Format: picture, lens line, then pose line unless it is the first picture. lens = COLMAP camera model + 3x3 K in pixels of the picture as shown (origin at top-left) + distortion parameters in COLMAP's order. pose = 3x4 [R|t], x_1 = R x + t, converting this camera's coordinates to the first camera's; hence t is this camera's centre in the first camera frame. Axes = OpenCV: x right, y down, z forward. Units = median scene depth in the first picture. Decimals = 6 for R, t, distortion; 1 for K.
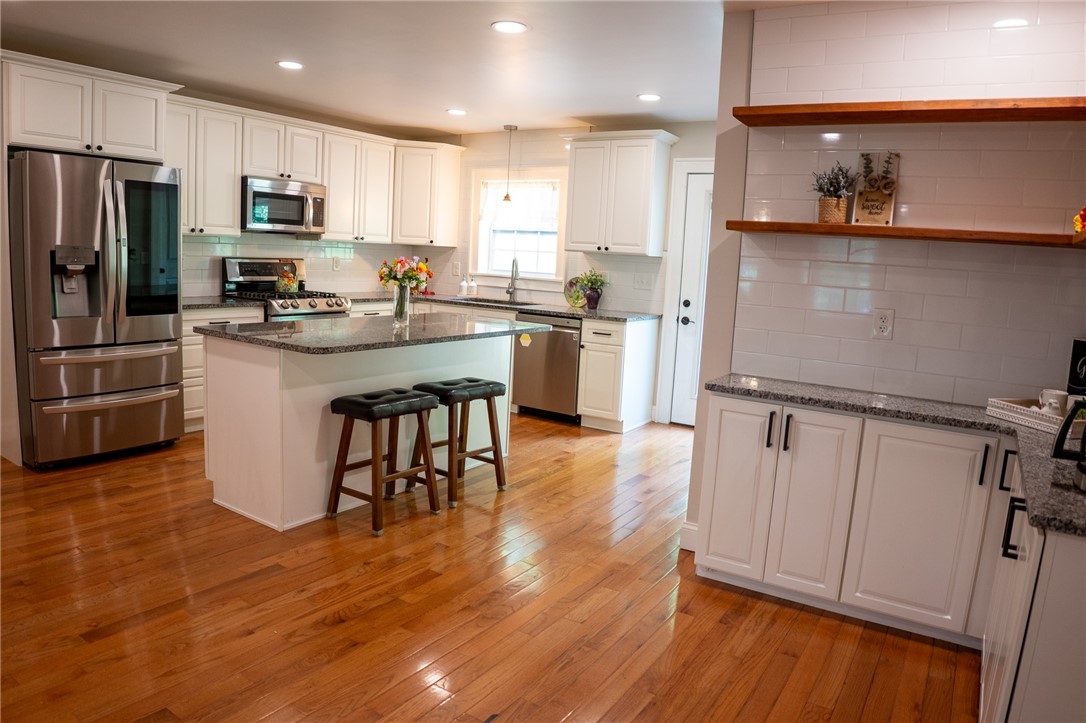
lens RADIAL K [[716.0, 0, 543.0], [0, 716.0, 361.5], [0, 0, 1]] dist [-0.139218, 0.045283]
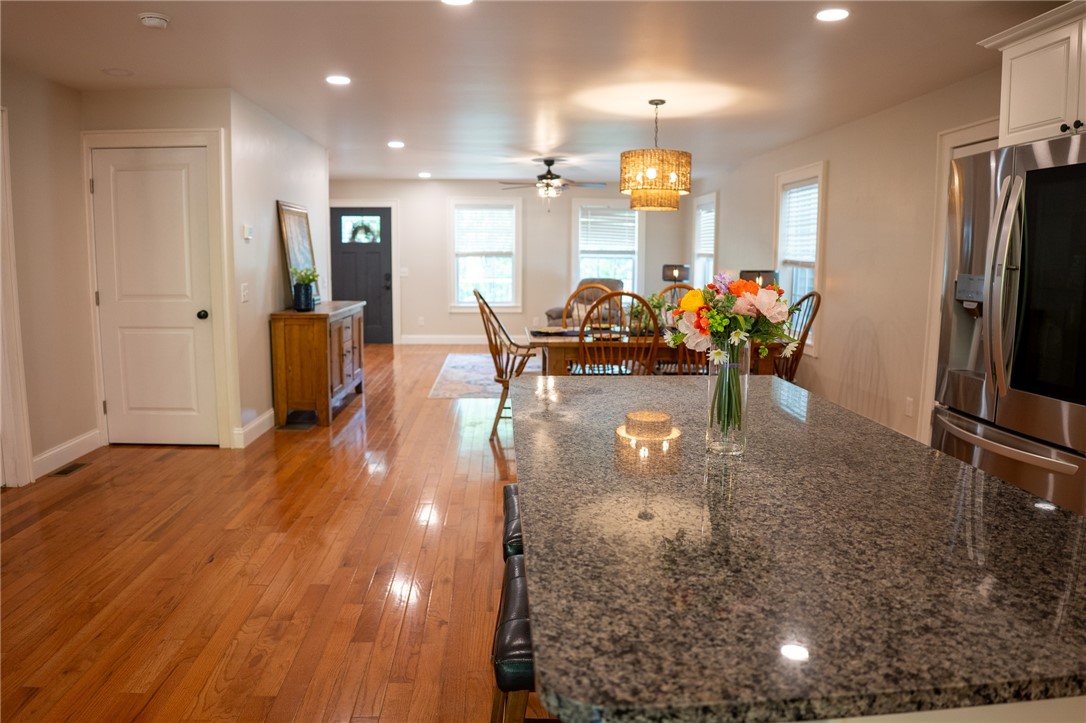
lens RADIAL K [[716.0, 0, 543.0], [0, 716.0, 361.5], [0, 0, 1]] dist [-0.139218, 0.045283]
pose [[-0.801821, 0.024484, -0.597063, 0.074349], [-0.139129, 0.964052, 0.226376, -0.111562], [0.581143, 0.264582, -0.769590, 0.799026]]
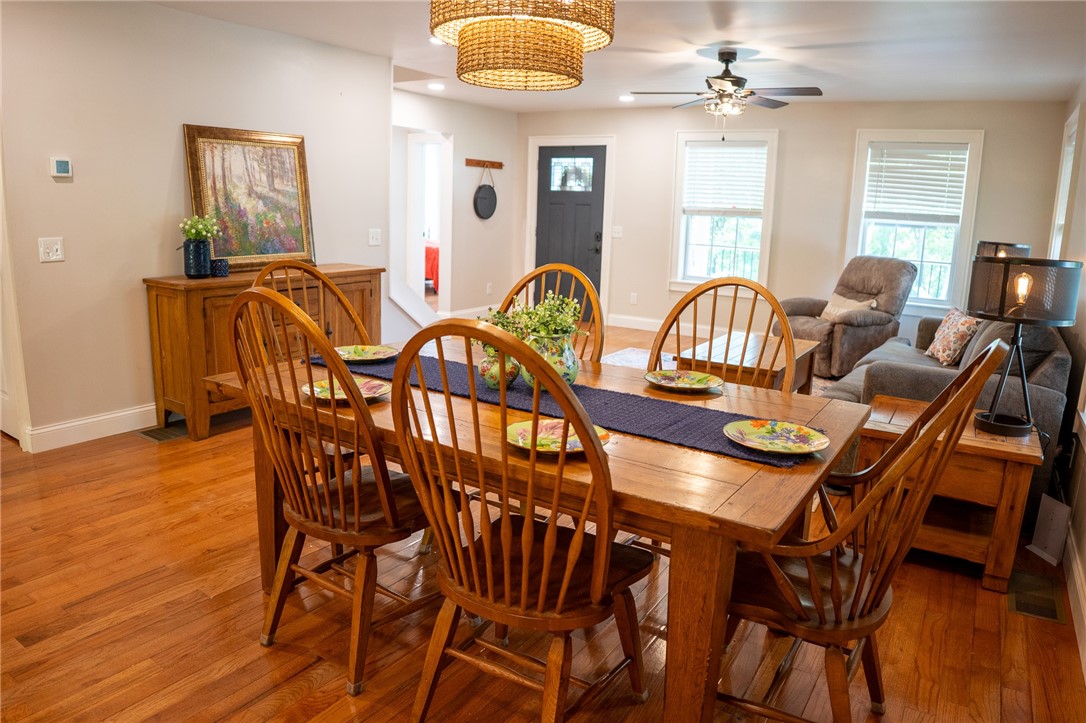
lens RADIAL K [[716.0, 0, 543.0], [0, 716.0, 361.5], [0, 0, 1]] dist [-0.139218, 0.045283]
pose [[-0.996121, -0.085271, -0.021732, -0.541052], [-0.087462, 0.932198, 0.351221, -0.108708], [-0.009690, 0.351760, -0.936040, 0.534363]]
